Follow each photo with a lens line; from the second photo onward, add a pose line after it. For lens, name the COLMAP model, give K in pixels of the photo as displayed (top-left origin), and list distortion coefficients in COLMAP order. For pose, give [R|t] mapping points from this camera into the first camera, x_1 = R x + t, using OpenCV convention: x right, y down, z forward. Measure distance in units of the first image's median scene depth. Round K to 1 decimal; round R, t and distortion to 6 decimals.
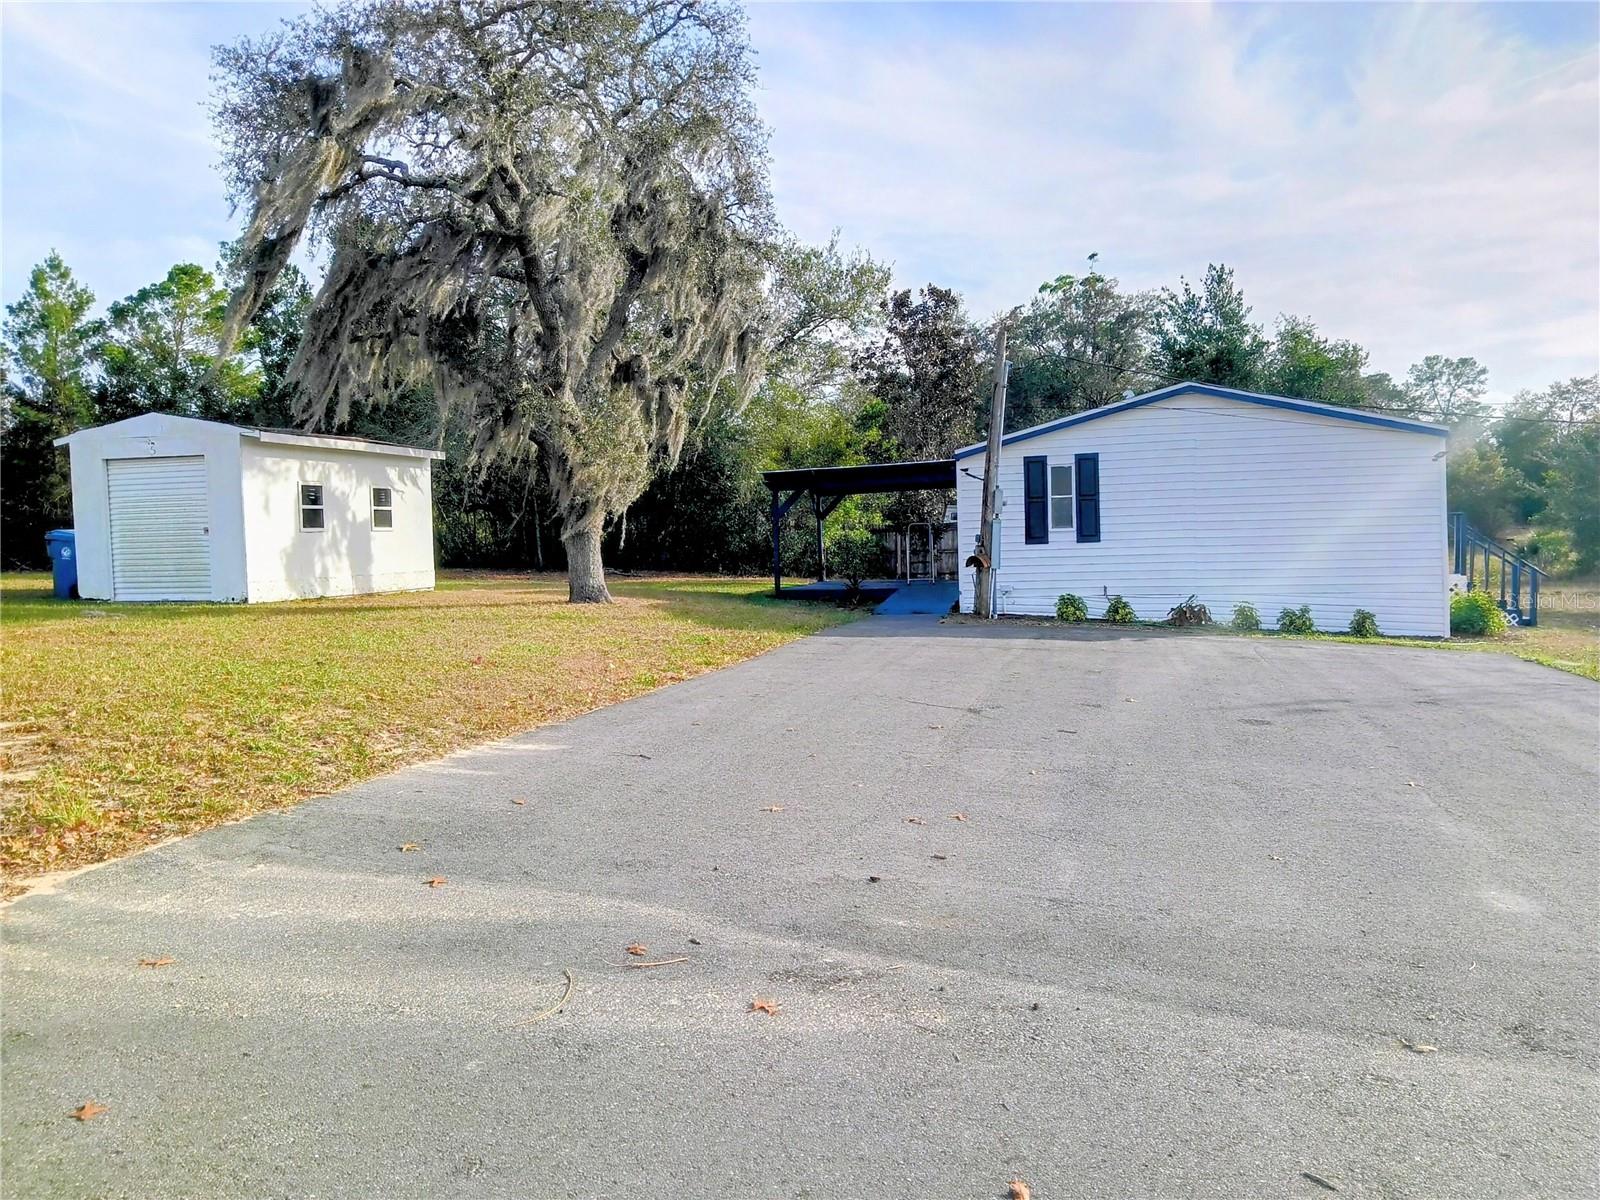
lens RADIAL K [[1214.1, 0, 803.4], [0, 1214.1, 595.5], [0, 0, 1]] dist [0.077350, -0.123930]
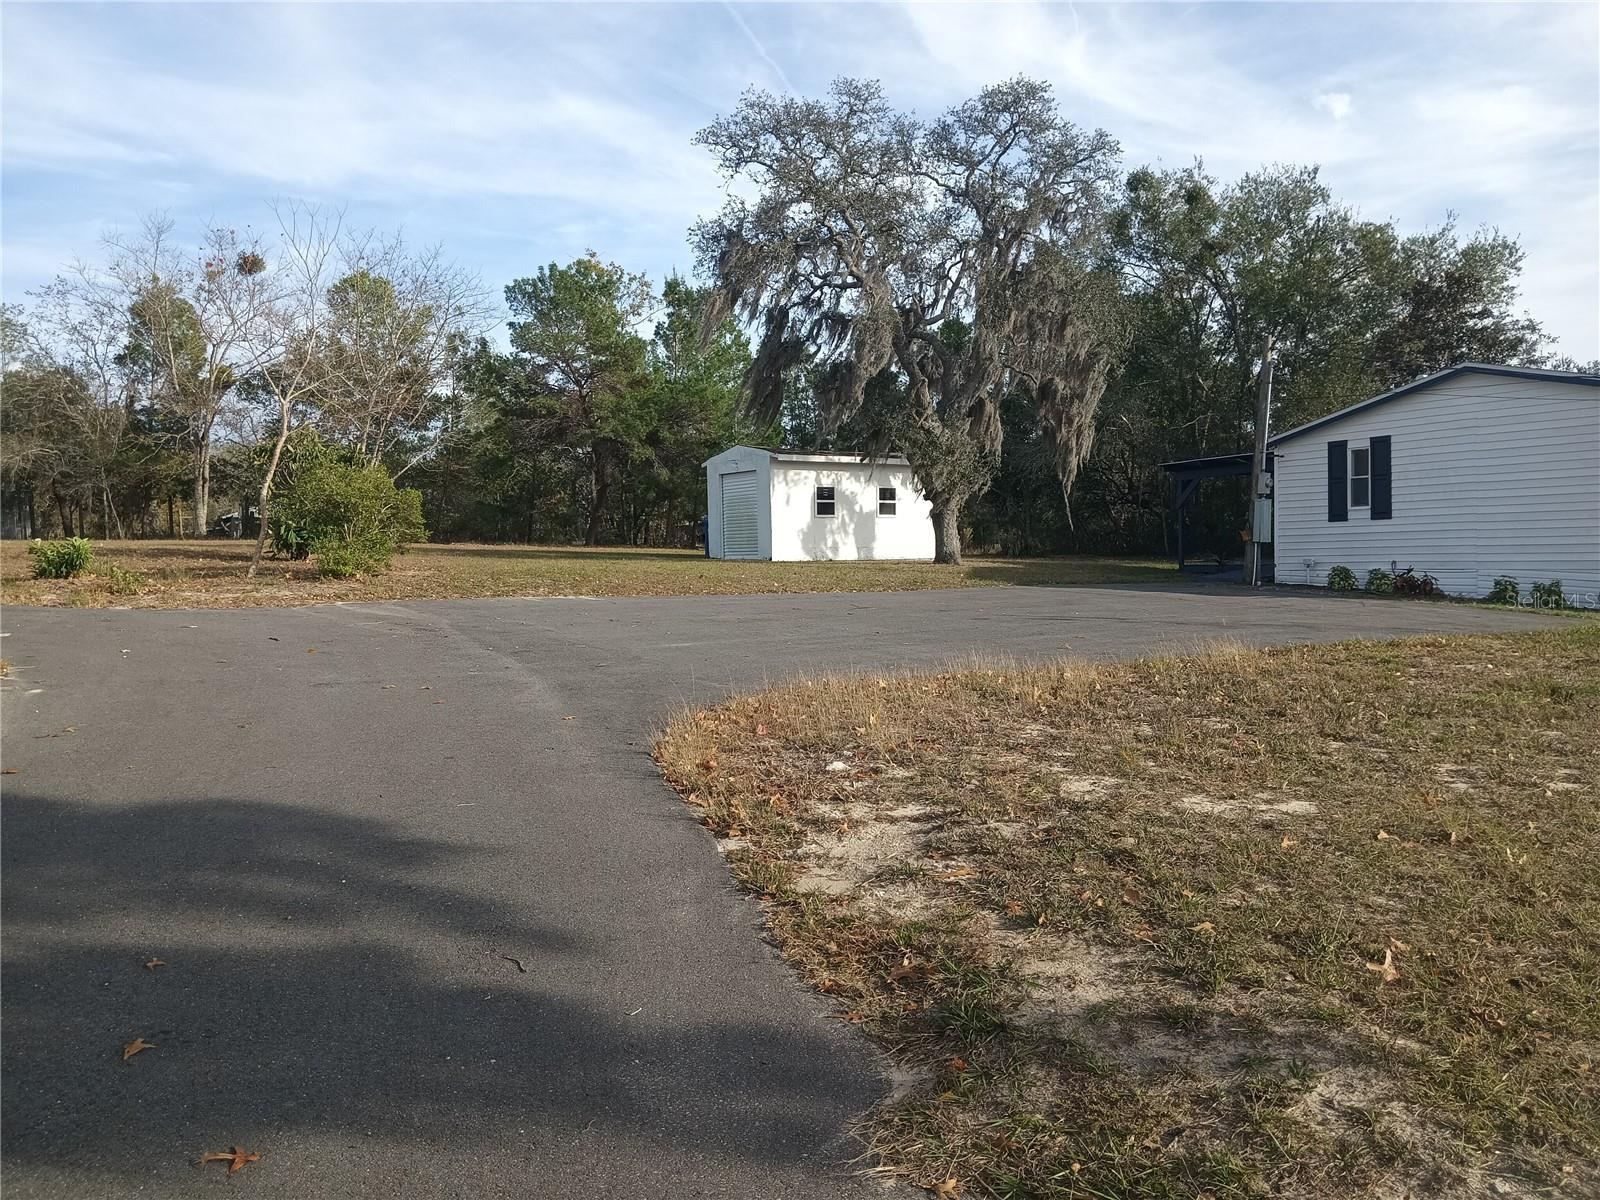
lens RADIAL K [[1214.1, 0, 803.4], [0, 1214.1, 595.5], [0, 0, 1]] dist [0.077350, -0.123930]
pose [[0.745655, 0.032255, -0.665551, 0.572644], [-0.034906, 0.999347, 0.009325, 0.030641], [0.665417, 0.016279, 0.746295, -0.137671]]
